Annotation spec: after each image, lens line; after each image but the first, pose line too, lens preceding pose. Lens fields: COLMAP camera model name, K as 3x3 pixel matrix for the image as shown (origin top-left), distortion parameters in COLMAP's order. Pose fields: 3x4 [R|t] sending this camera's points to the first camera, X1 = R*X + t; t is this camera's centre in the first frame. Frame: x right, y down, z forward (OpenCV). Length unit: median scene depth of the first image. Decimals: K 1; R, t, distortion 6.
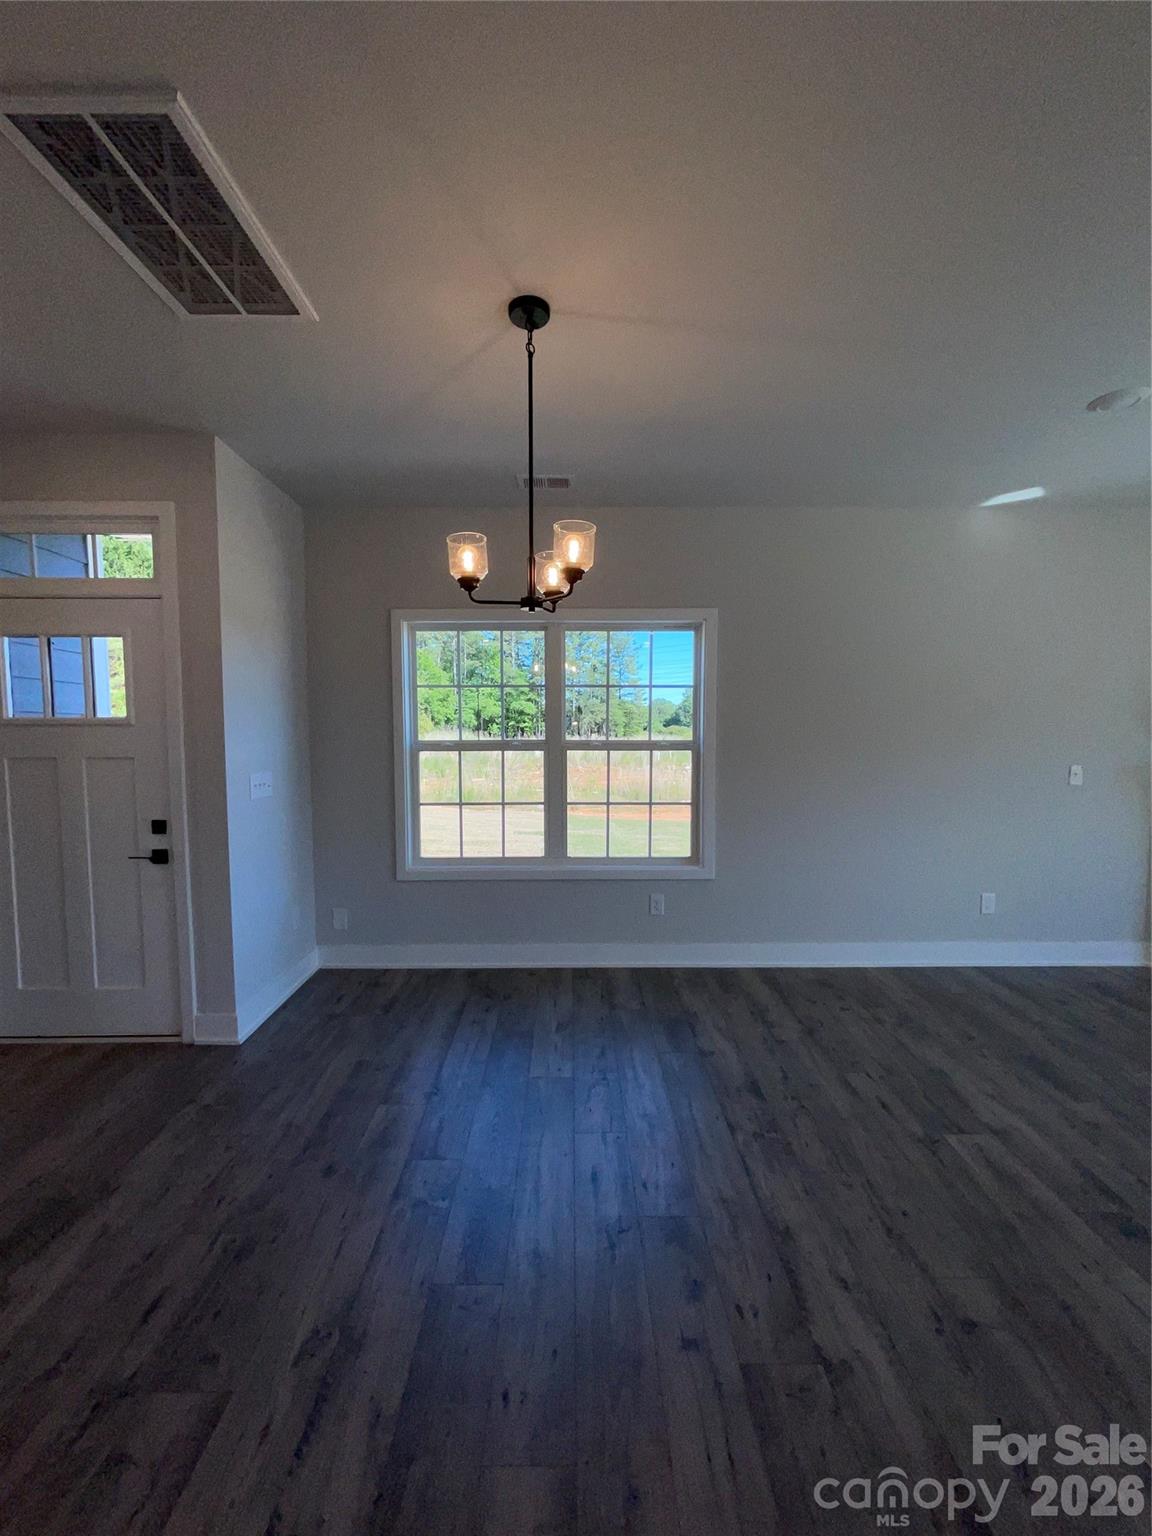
lens RADIAL K [[625.9, 0, 572.6], [0, 625.9, 772.7], [0, 0, 1]] dist [0.000863, 0.000678]
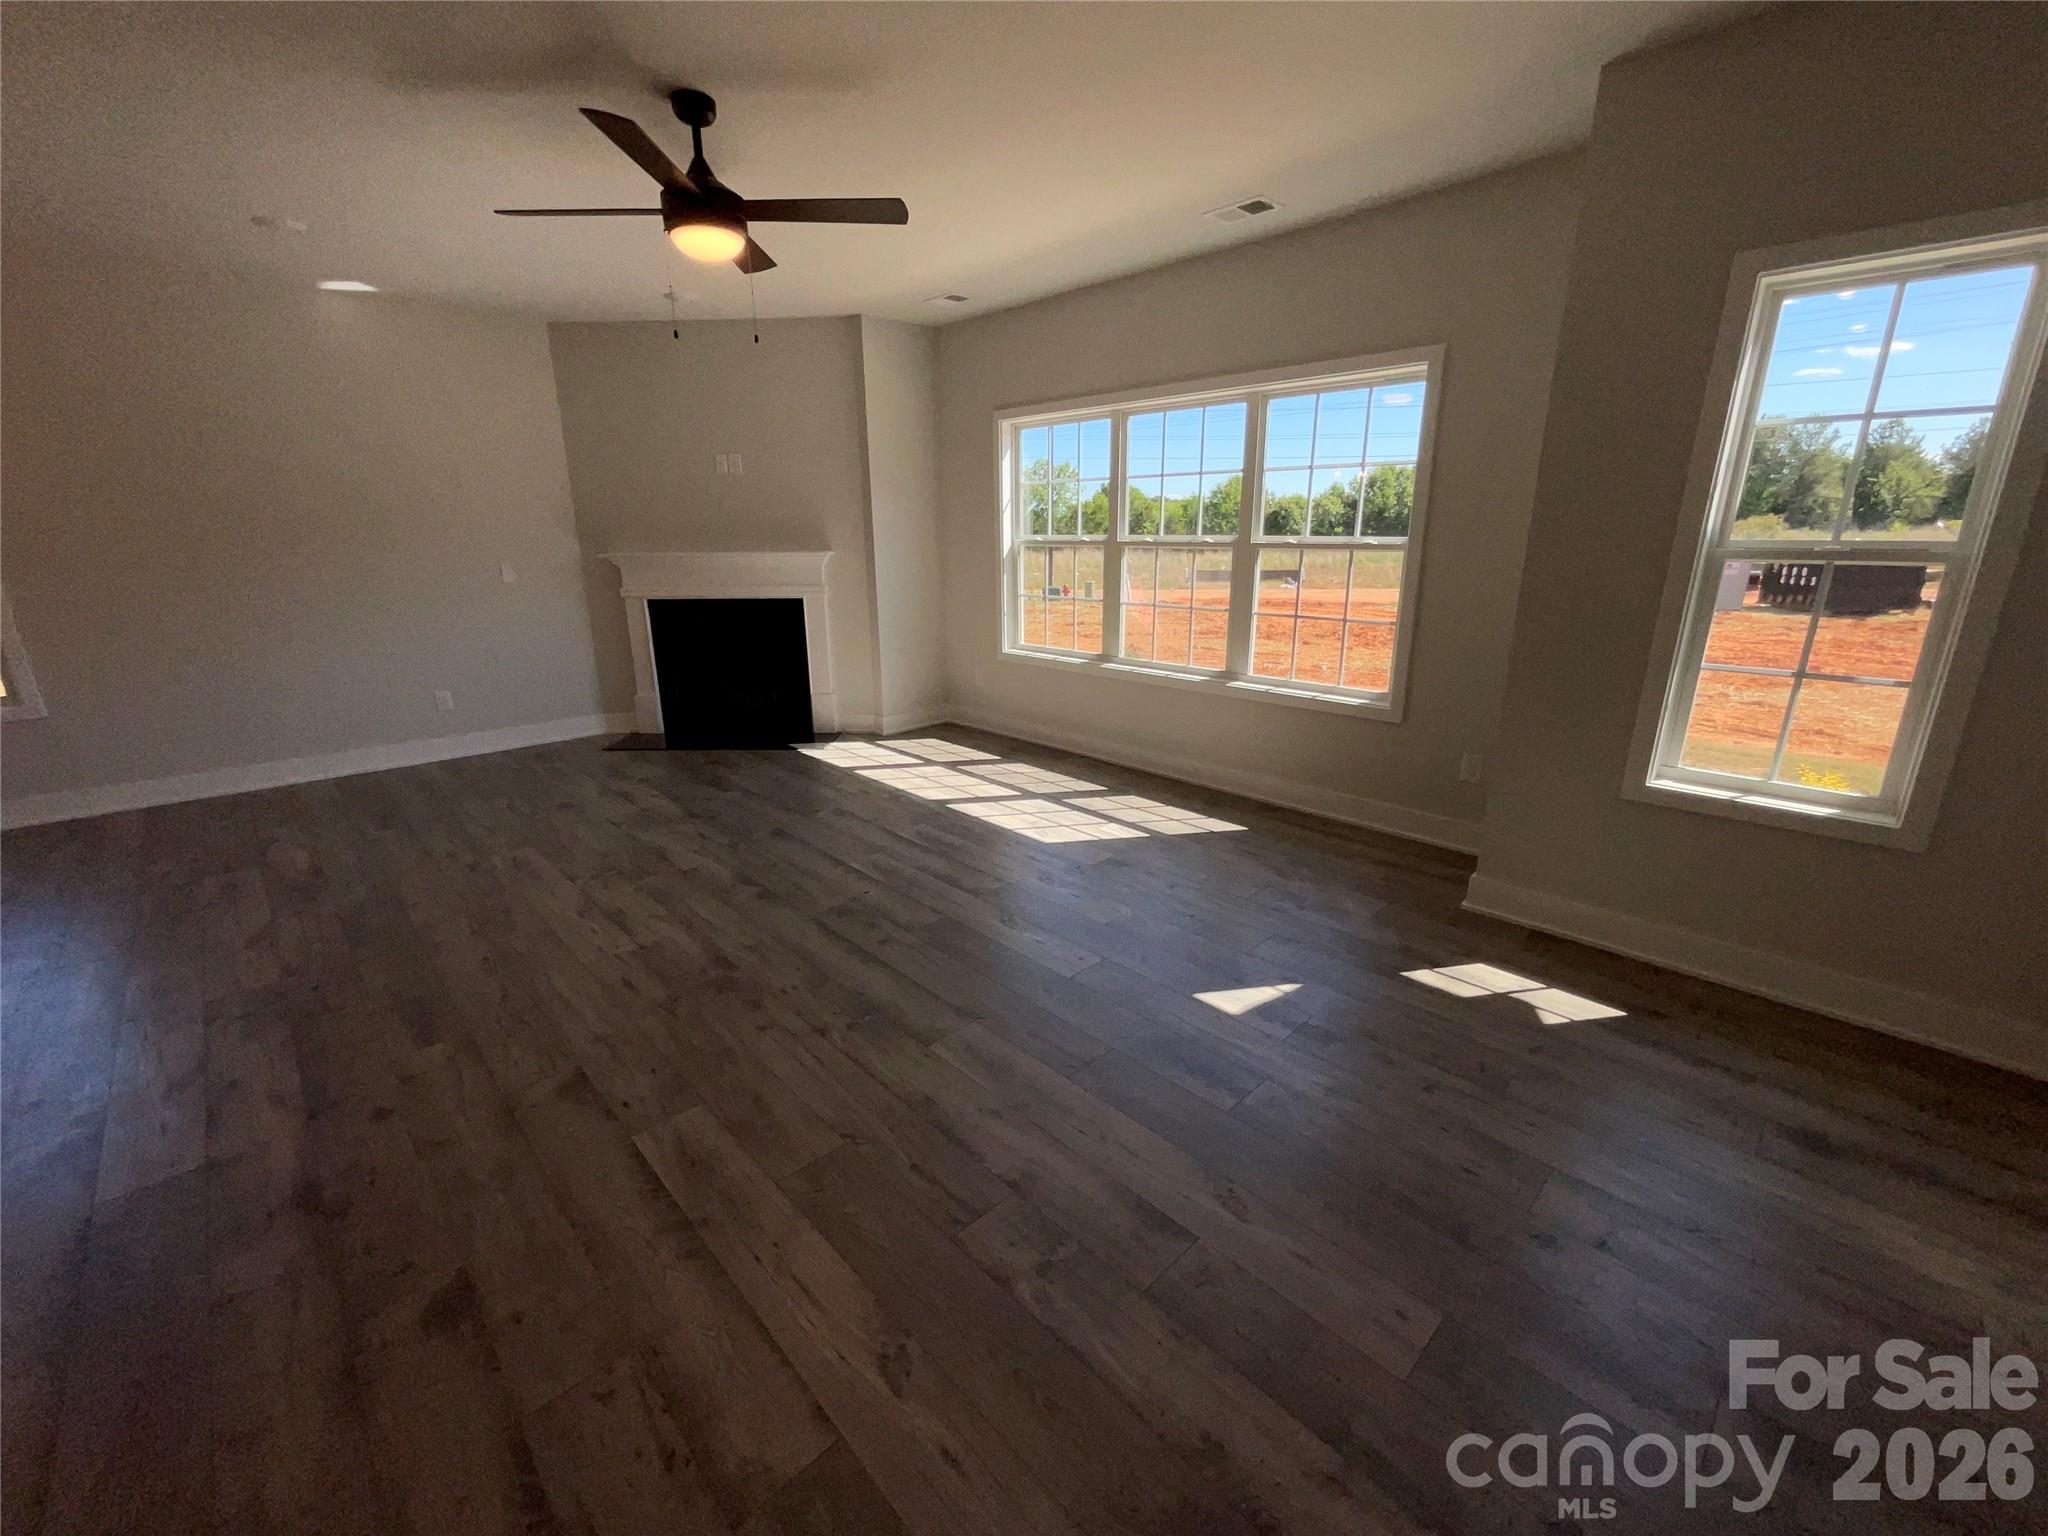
lens RADIAL K [[834.5, 0, 1031.6], [0, 834.5, 761.9], [0, 0, 1]] dist [0.000863, 0.000678]
pose [[0.716915, -0.189637, 0.670874, 0.735767], [0.055560, 0.974774, 0.216168, 0.111445], [-0.694944, -0.117700, 0.709366, -1.261240]]
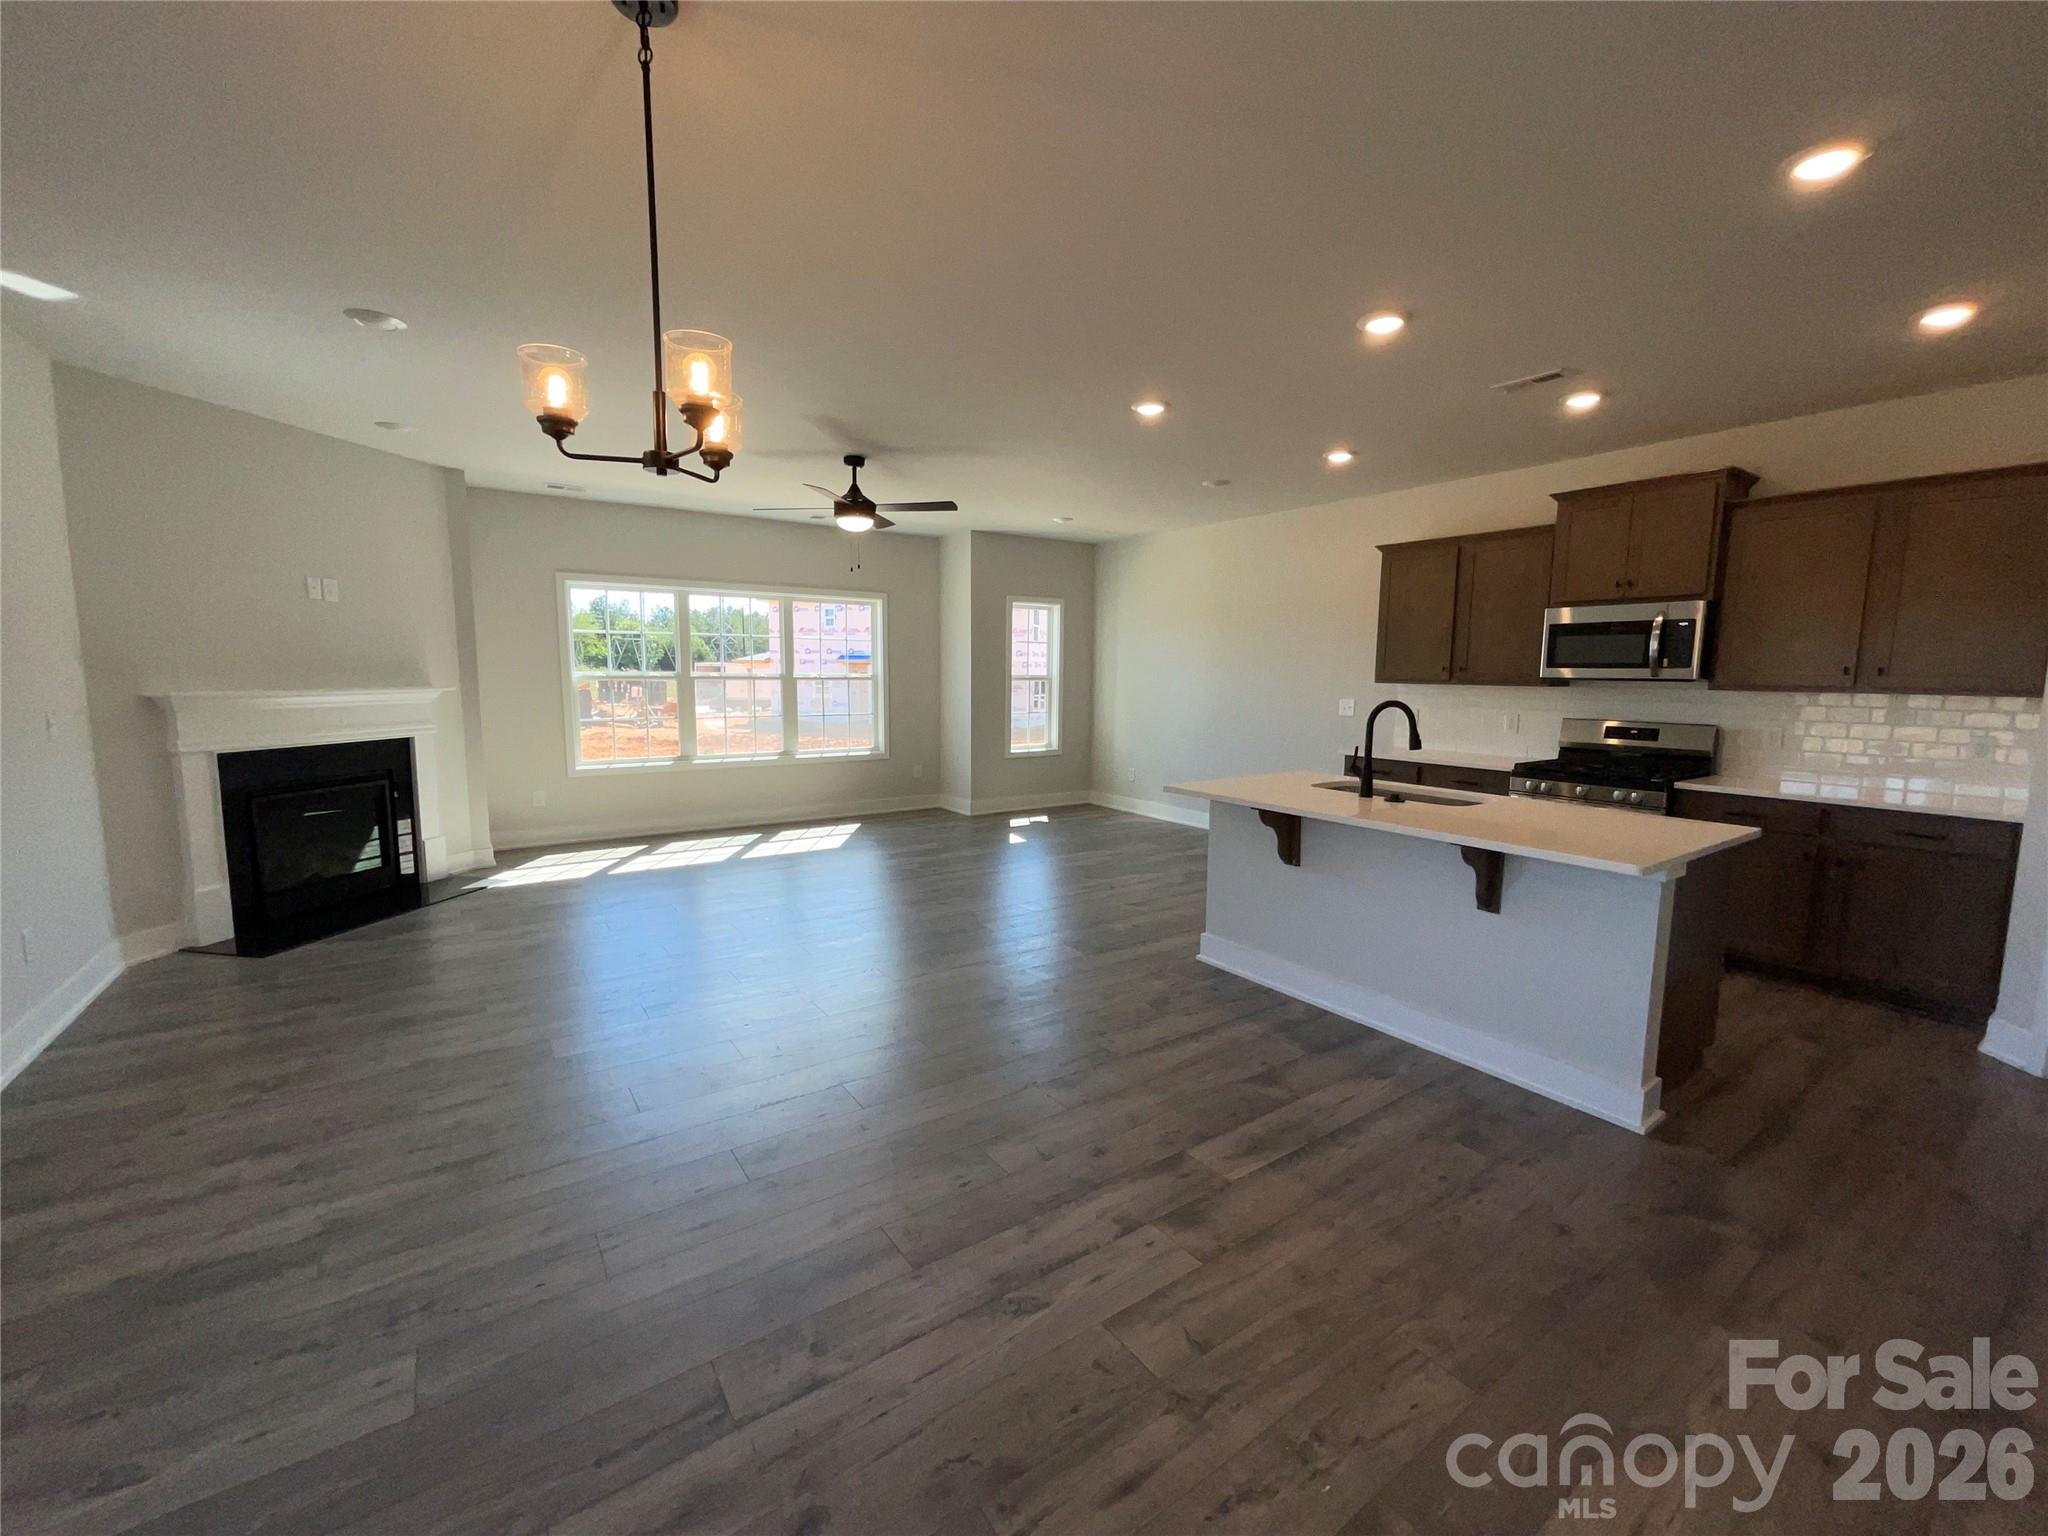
lens RADIAL K [[834.5, 0, 1024.9], [0, 834.5, 763.0], [0, 0, 1]] dist [0.000863, 0.000678]
pose [[-0.571375, -0.096498, 0.814996, -0.949803], [0.050880, 0.986988, 0.152533, -0.070146], [-0.819110, 0.128620, -0.559030, 1.114024]]
